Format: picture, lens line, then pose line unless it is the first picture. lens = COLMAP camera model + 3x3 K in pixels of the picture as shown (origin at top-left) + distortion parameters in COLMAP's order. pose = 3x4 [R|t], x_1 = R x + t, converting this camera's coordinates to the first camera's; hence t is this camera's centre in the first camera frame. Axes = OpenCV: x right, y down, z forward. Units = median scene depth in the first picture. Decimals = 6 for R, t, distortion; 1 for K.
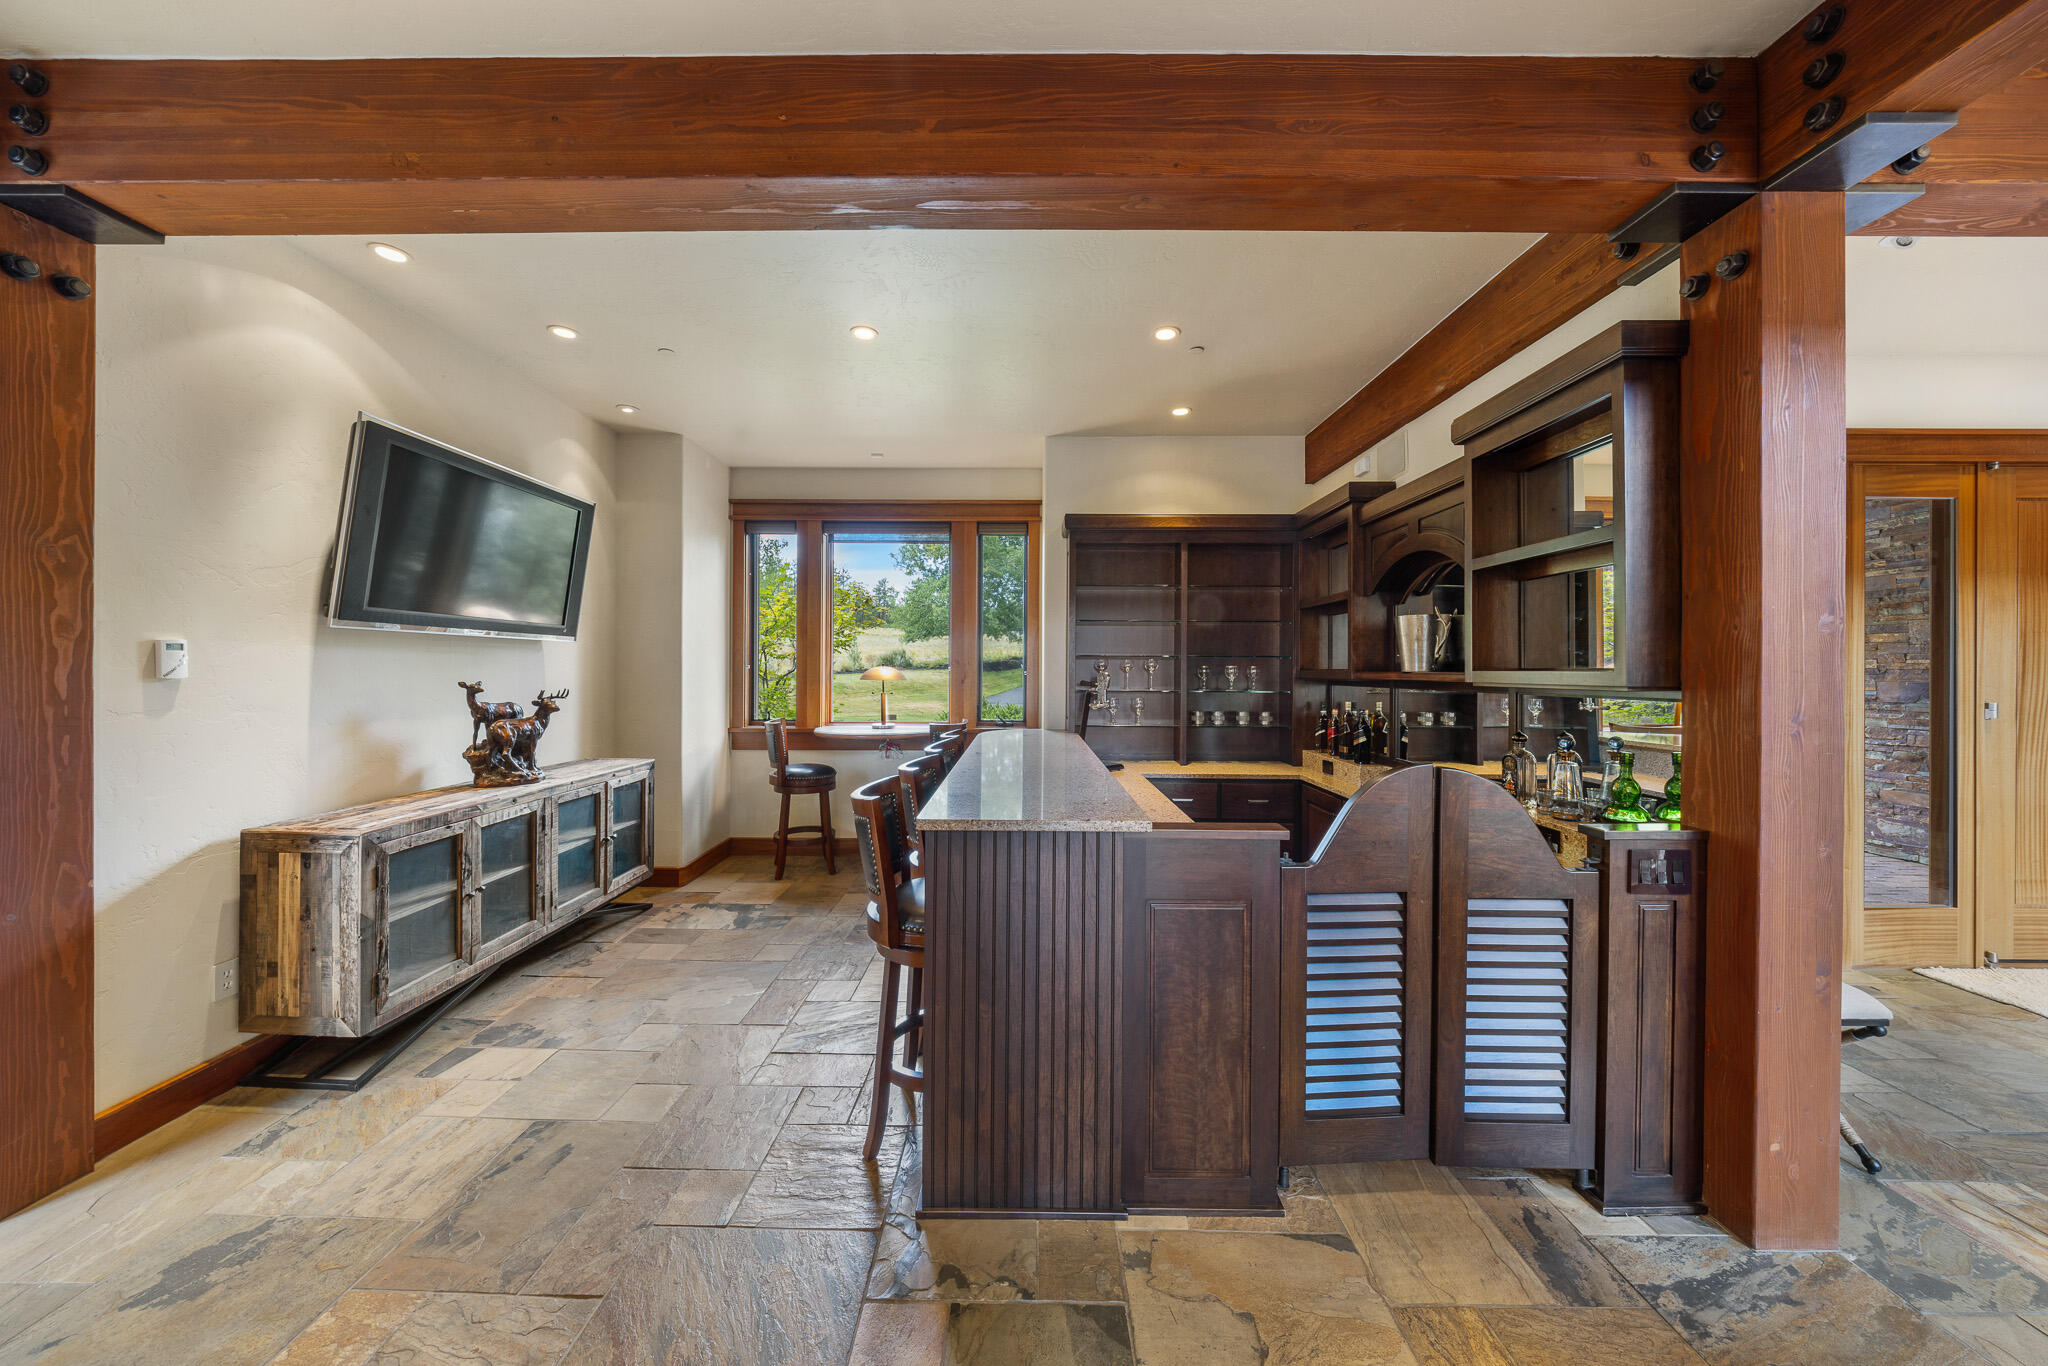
lens RADIAL K [[677.9, 0, 1020.8], [0, 677.9, 675.9], [0, 0, 1]] dist [-0.000076, -0.000002]
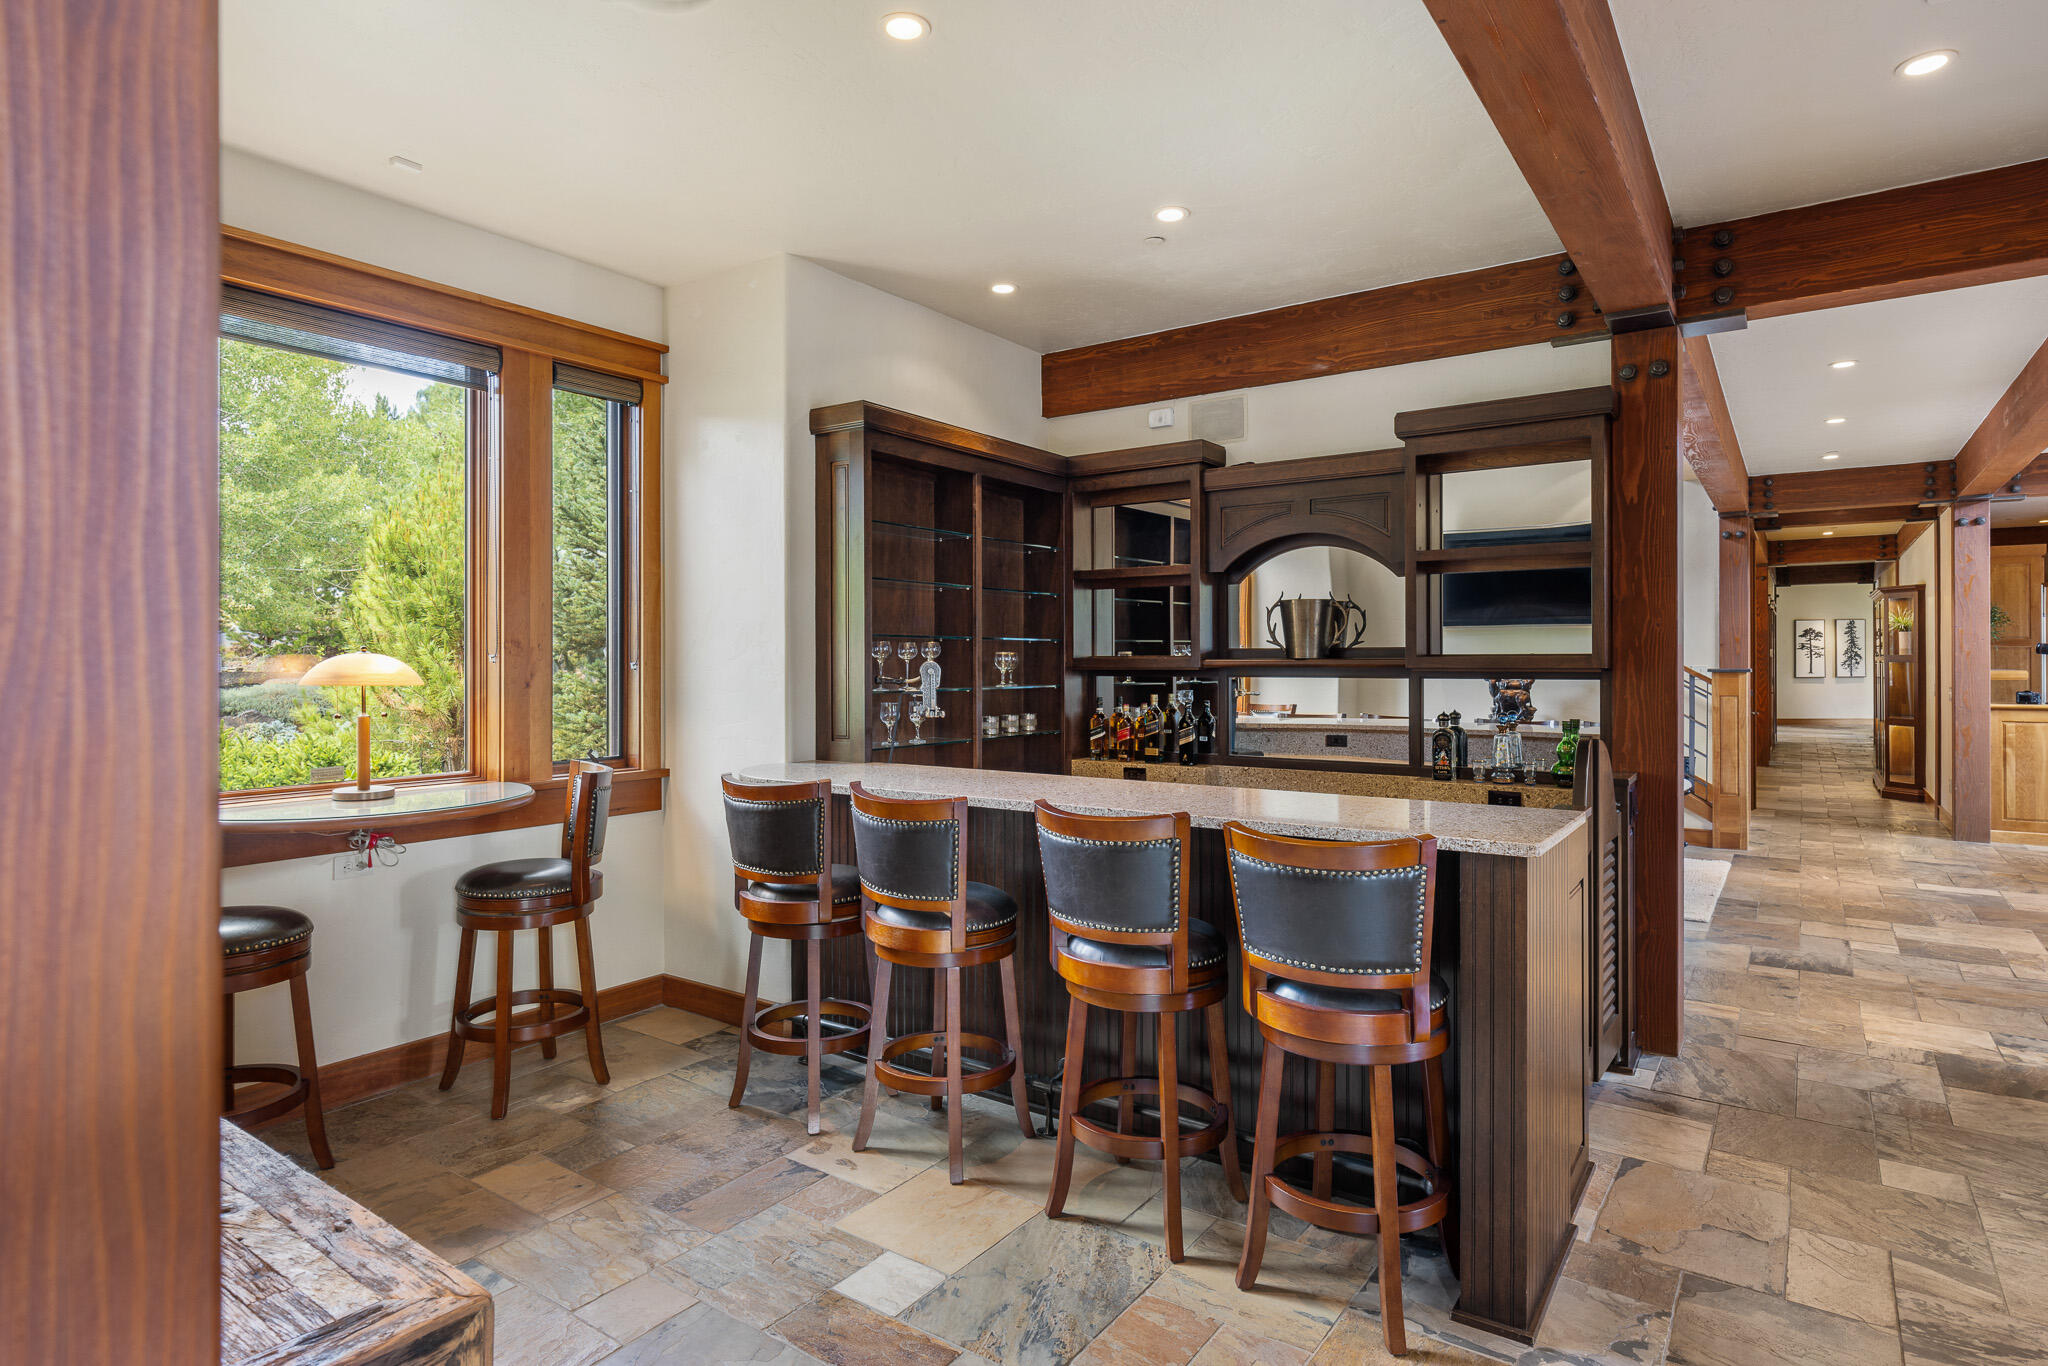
lens RADIAL K [[1098.7, 0, 1025.2], [0, 1098.7, 675.1], [0, 0, 1]] dist [0.004483, -0.000527]
pose [[0.573091, -0.006257, 0.819468, -1.505899], [0.008180, 0.999965, 0.001914, 0.016861], [-0.819451, 0.005606, 0.573122, 0.732457]]
